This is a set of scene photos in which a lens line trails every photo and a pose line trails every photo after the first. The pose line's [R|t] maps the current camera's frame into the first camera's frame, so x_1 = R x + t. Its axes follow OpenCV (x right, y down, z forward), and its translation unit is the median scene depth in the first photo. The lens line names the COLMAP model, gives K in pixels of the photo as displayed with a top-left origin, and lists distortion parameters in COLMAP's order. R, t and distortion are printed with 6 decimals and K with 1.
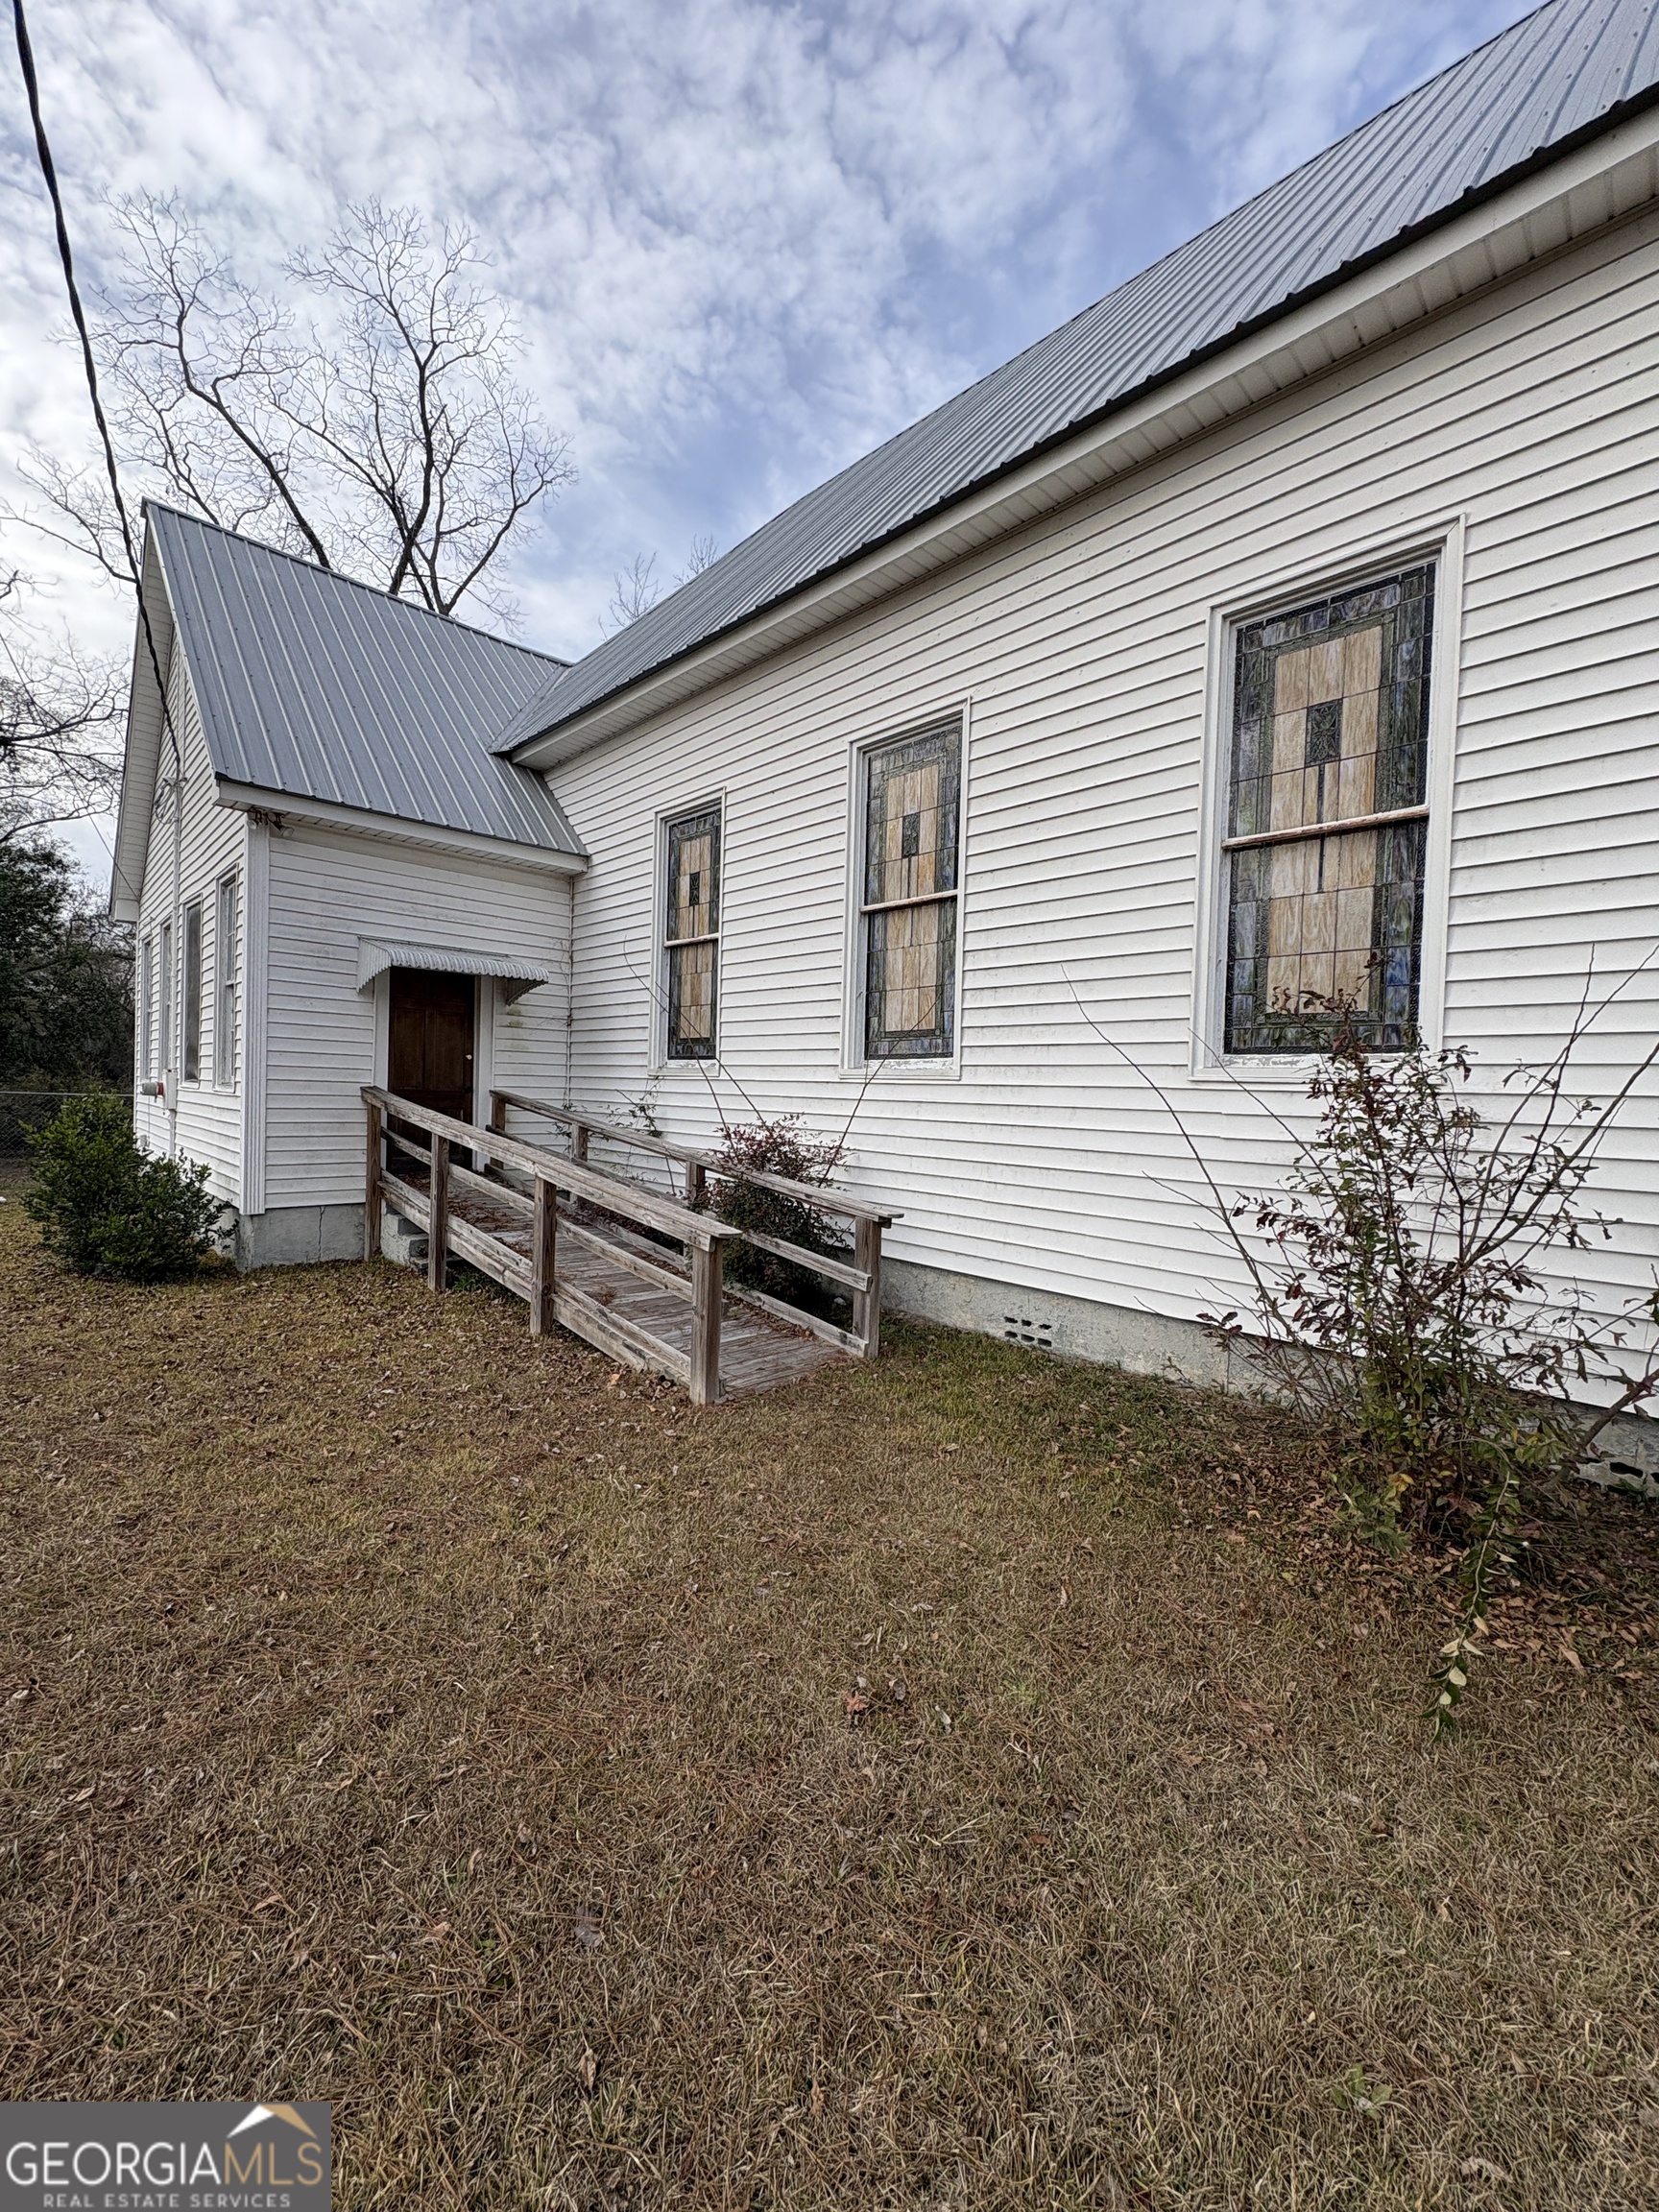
lens RADIAL K [[874.1, 0, 825.5], [0, 874.1, 1114.6], [0, 0, 1]] dist [0.000504, -0.002197]
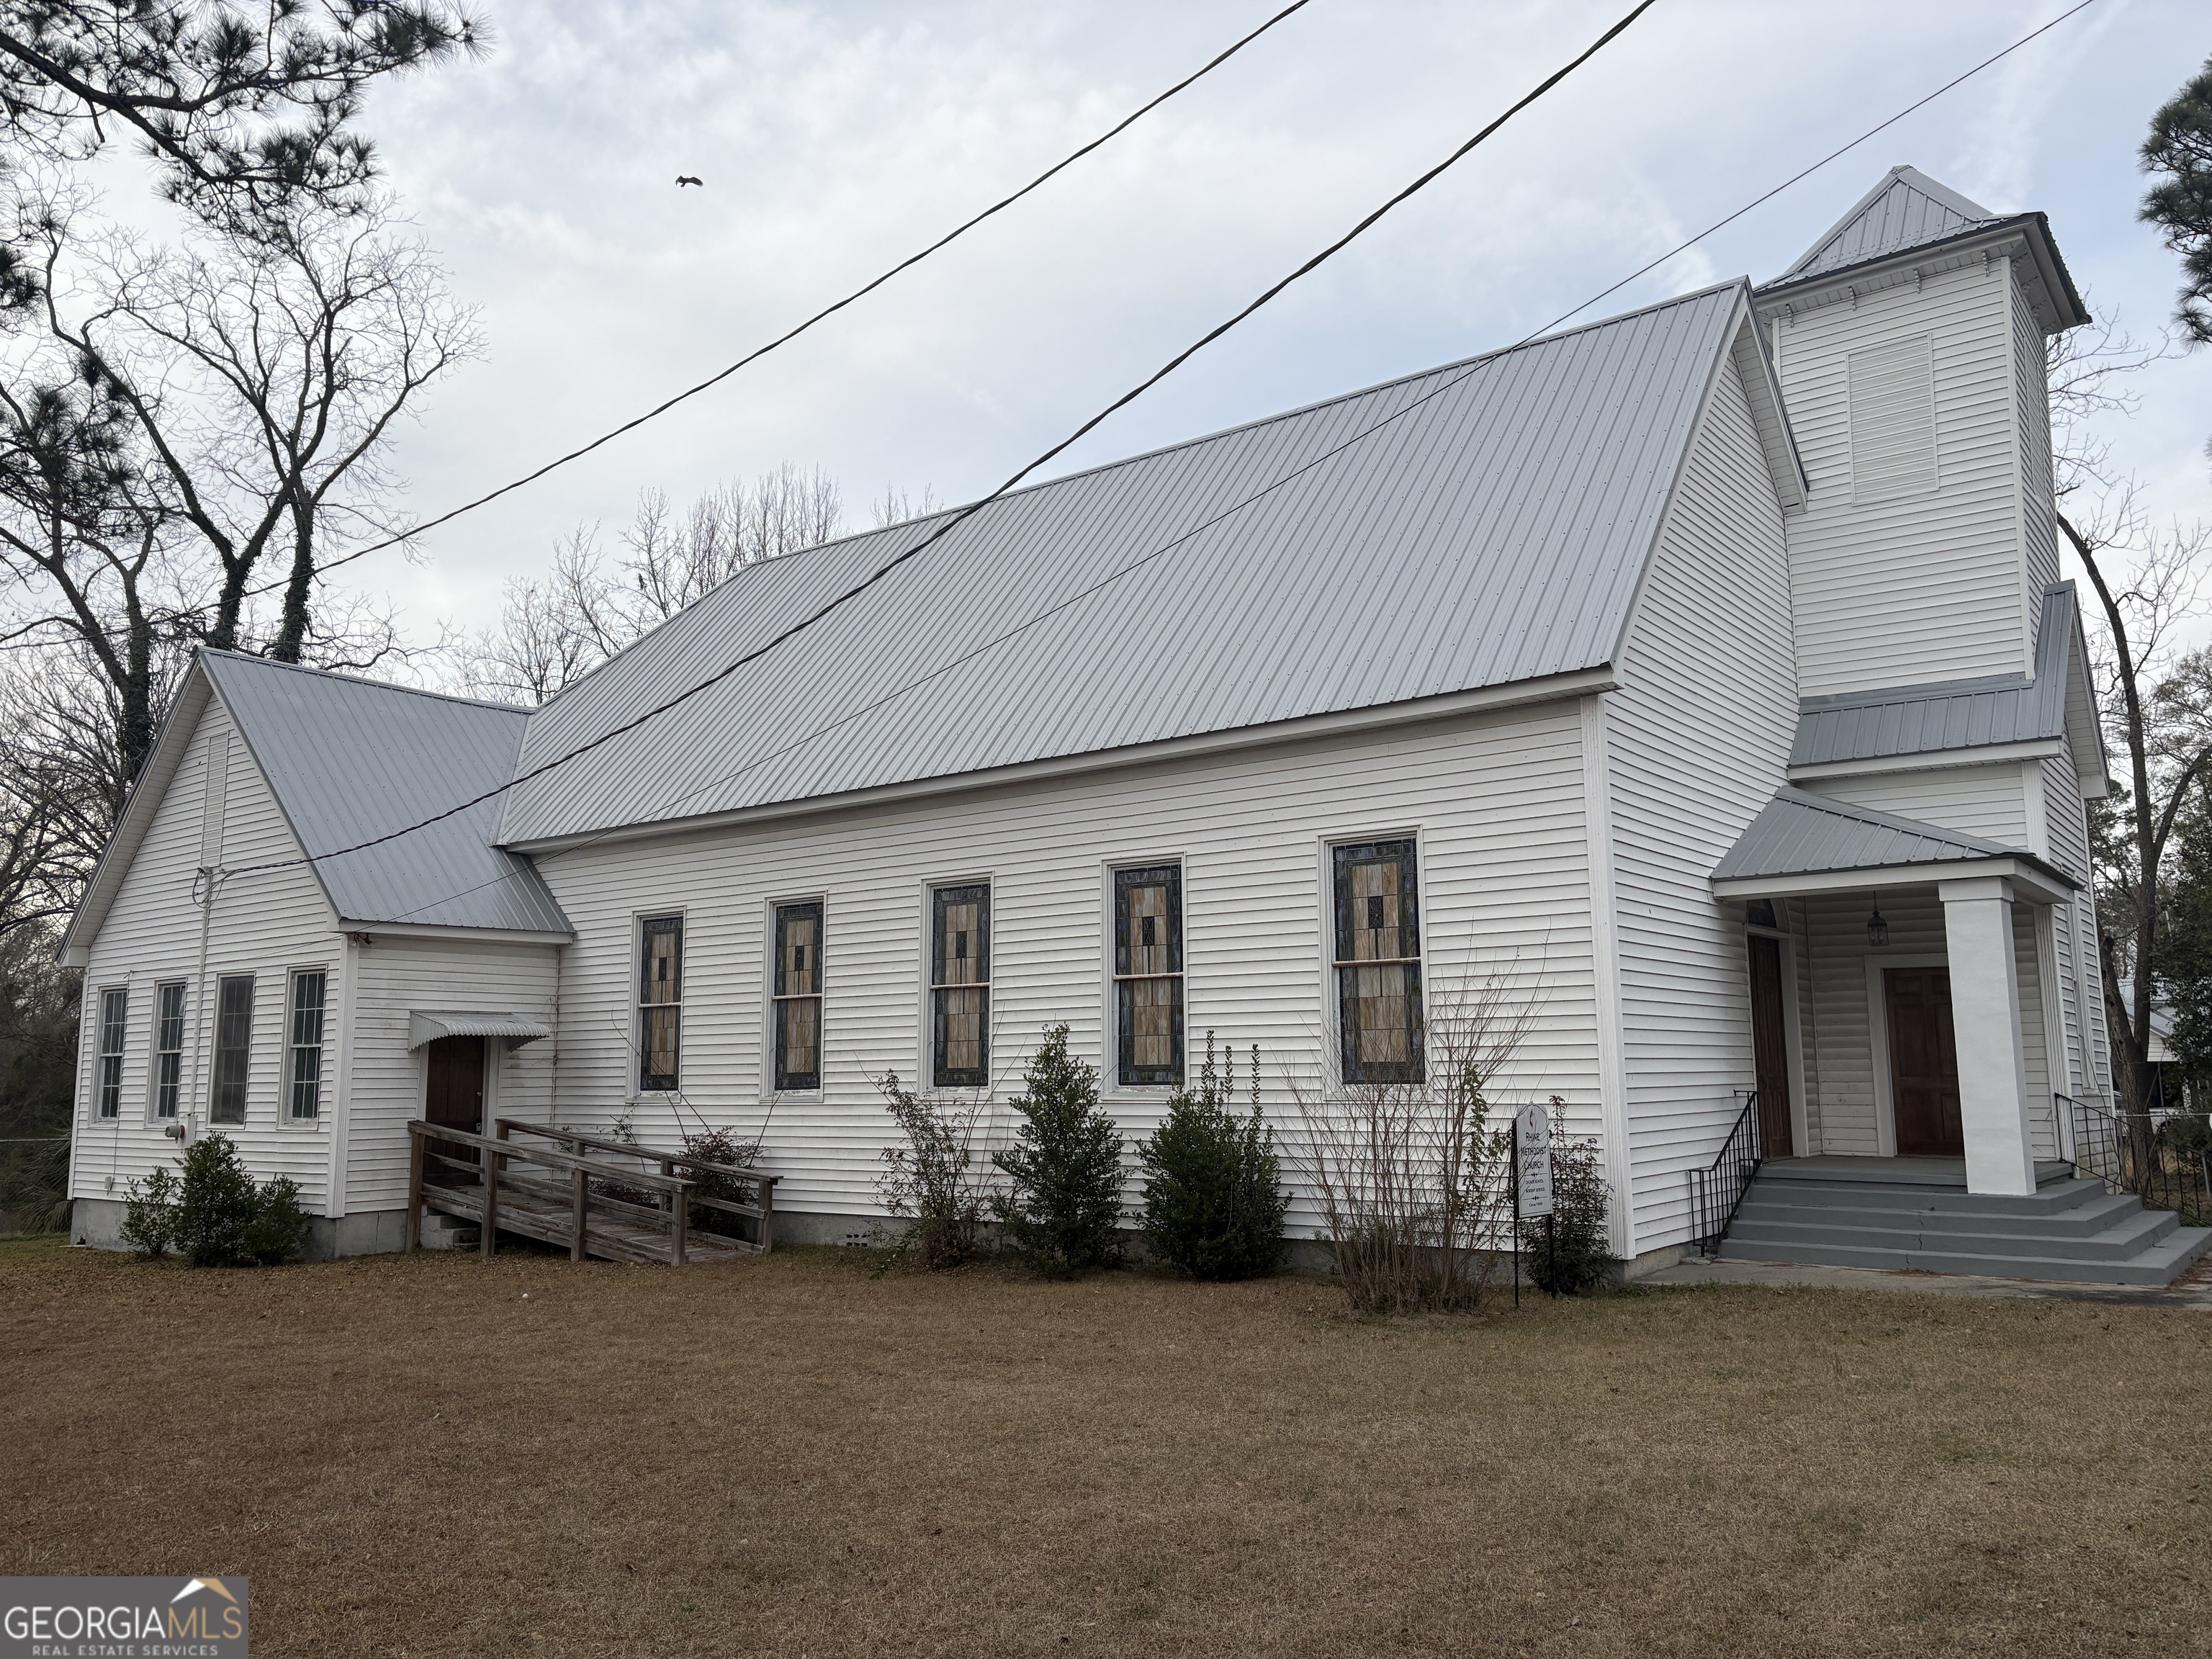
lens RADIAL K [[1651.1, 0, 1135.2], [0, 1651.1, 841.7], [0, 0, 1]] dist [0.038944, -0.048395]
pose [[0.986326, -0.016208, 0.164009, 0.190534], [0.043465, 0.985502, -0.164000, 0.014085], [-0.158973, 0.168886, 0.972731, -1.999155]]
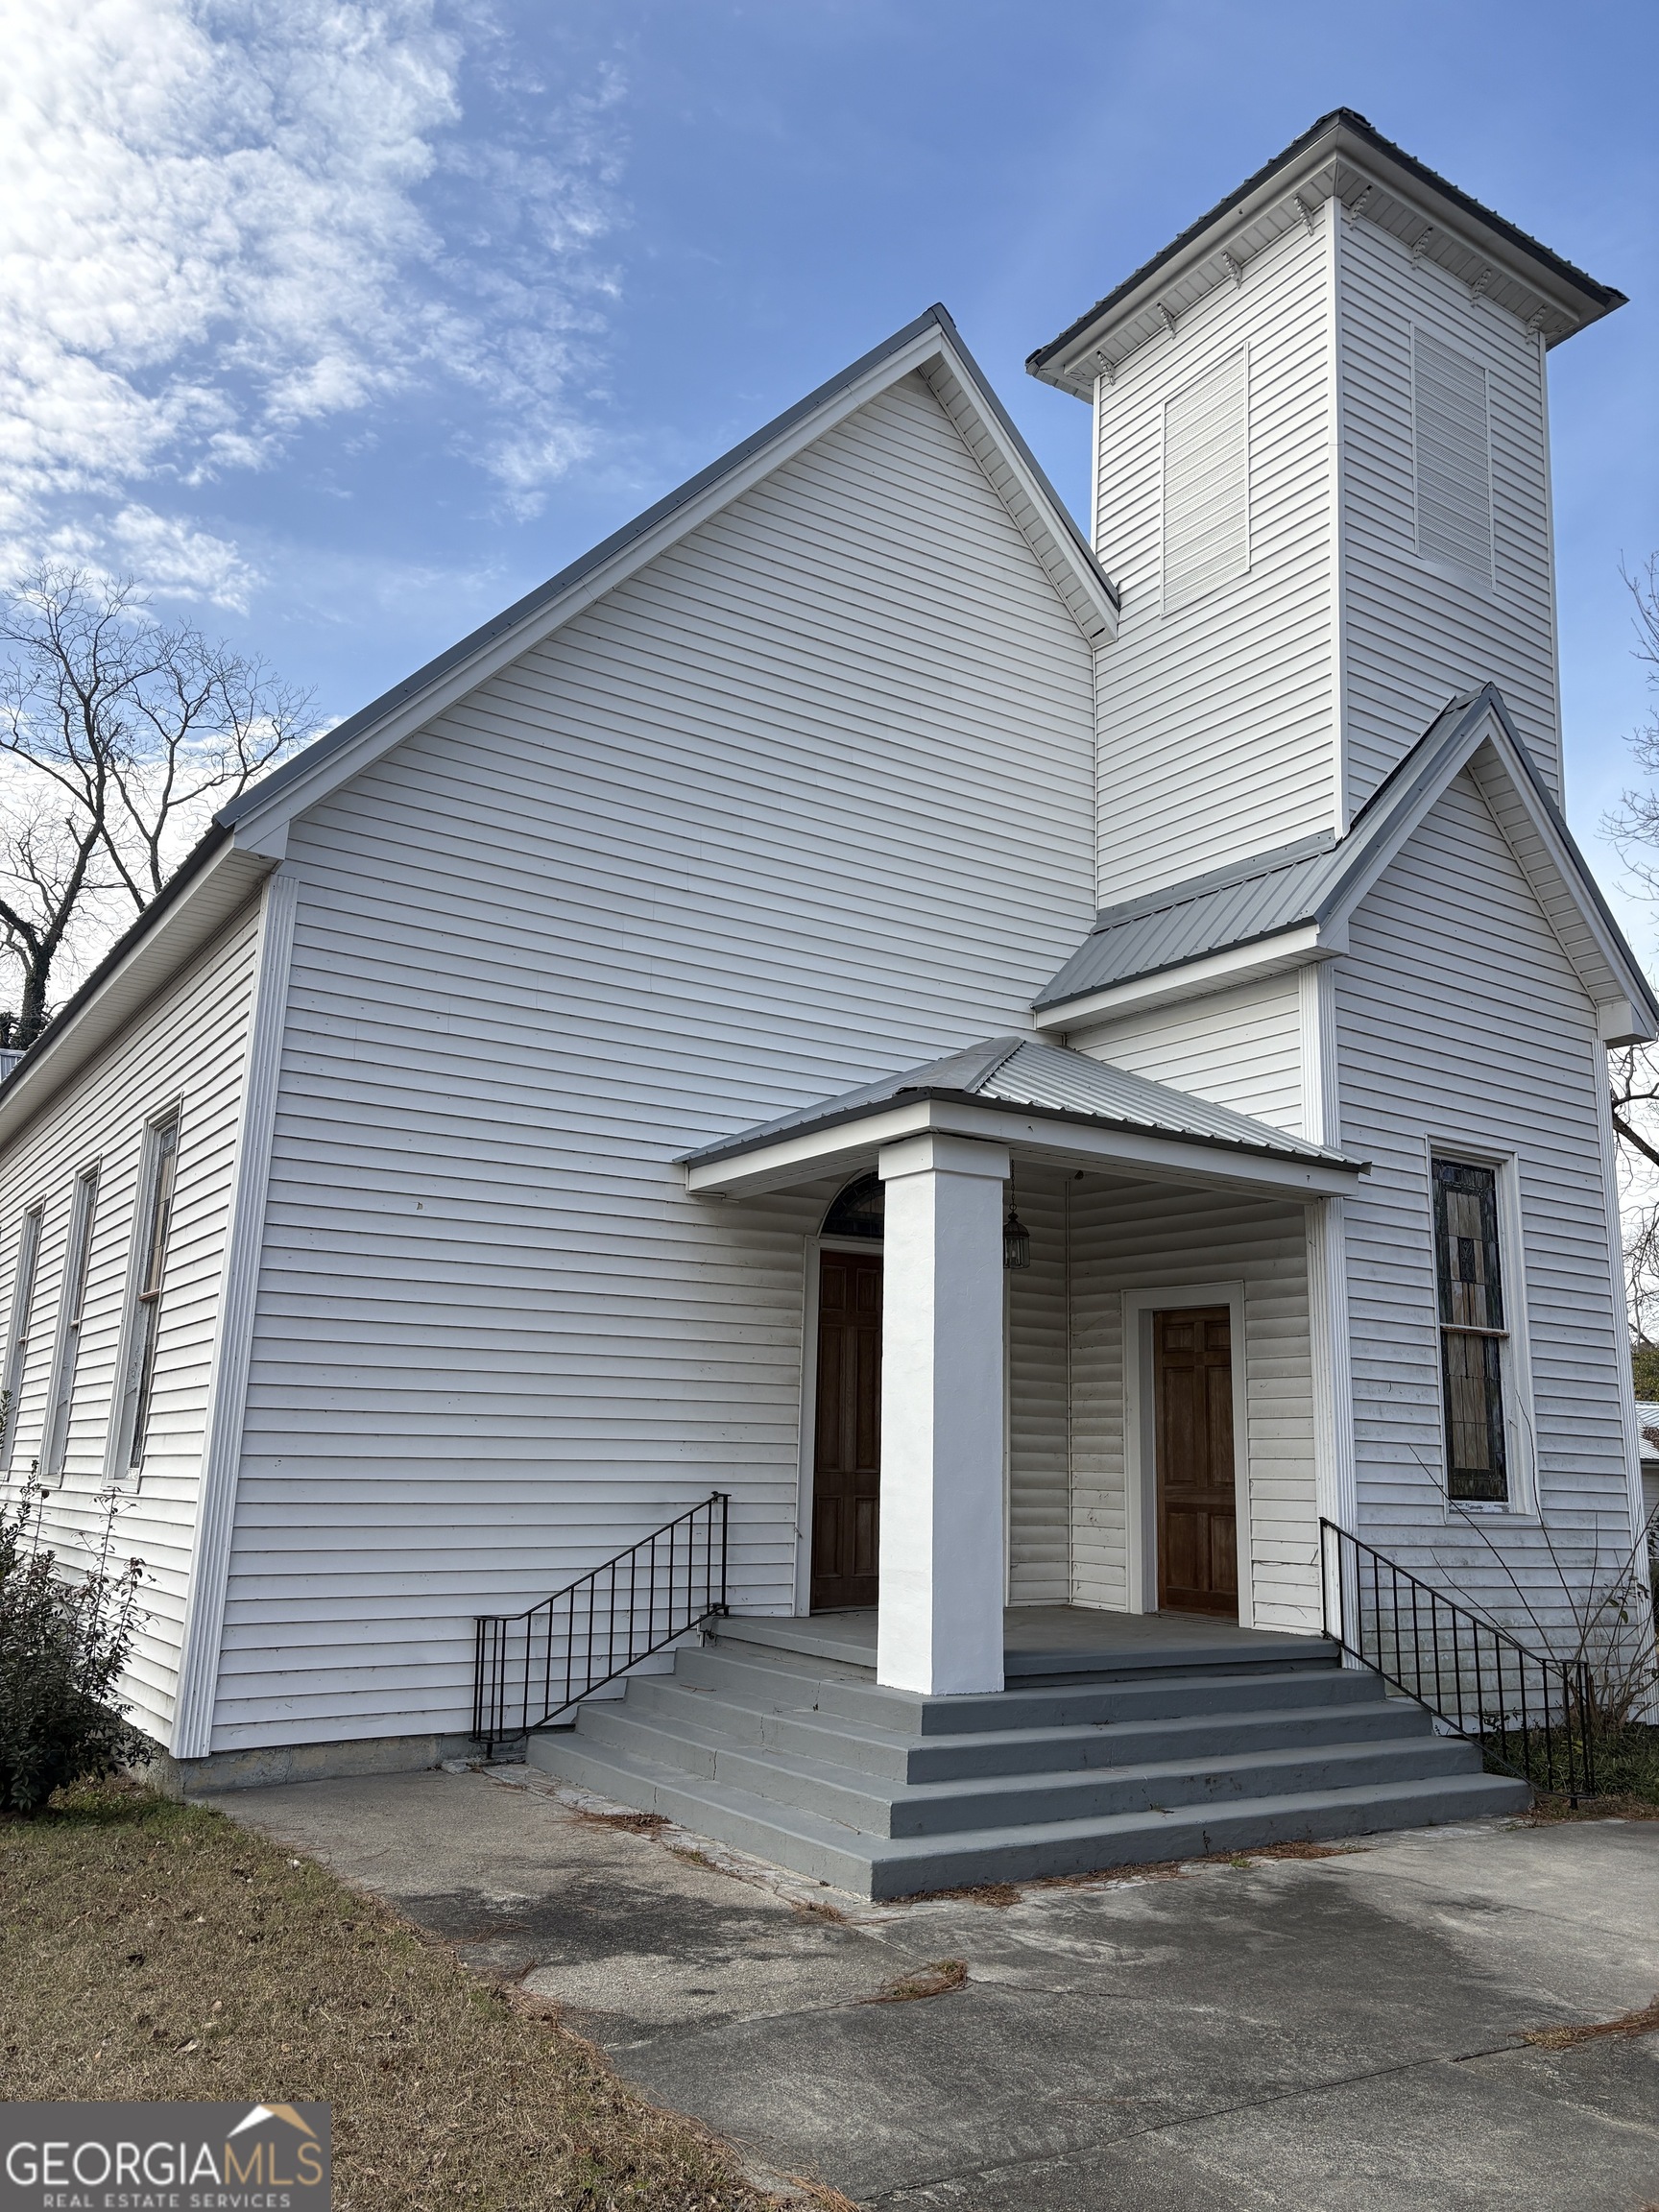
lens RADIAL K [[1651.1, 0, 857.9], [0, 1651.1, 1135.7], [0, 0, 1]] dist [0.038944, -0.048395]
pose [[0.984555, -0.045246, -0.169127, 1.733178], [0.005436, 0.973461, -0.228787, 0.039424], [0.174990, 0.224334, 0.958672, -1.311343]]
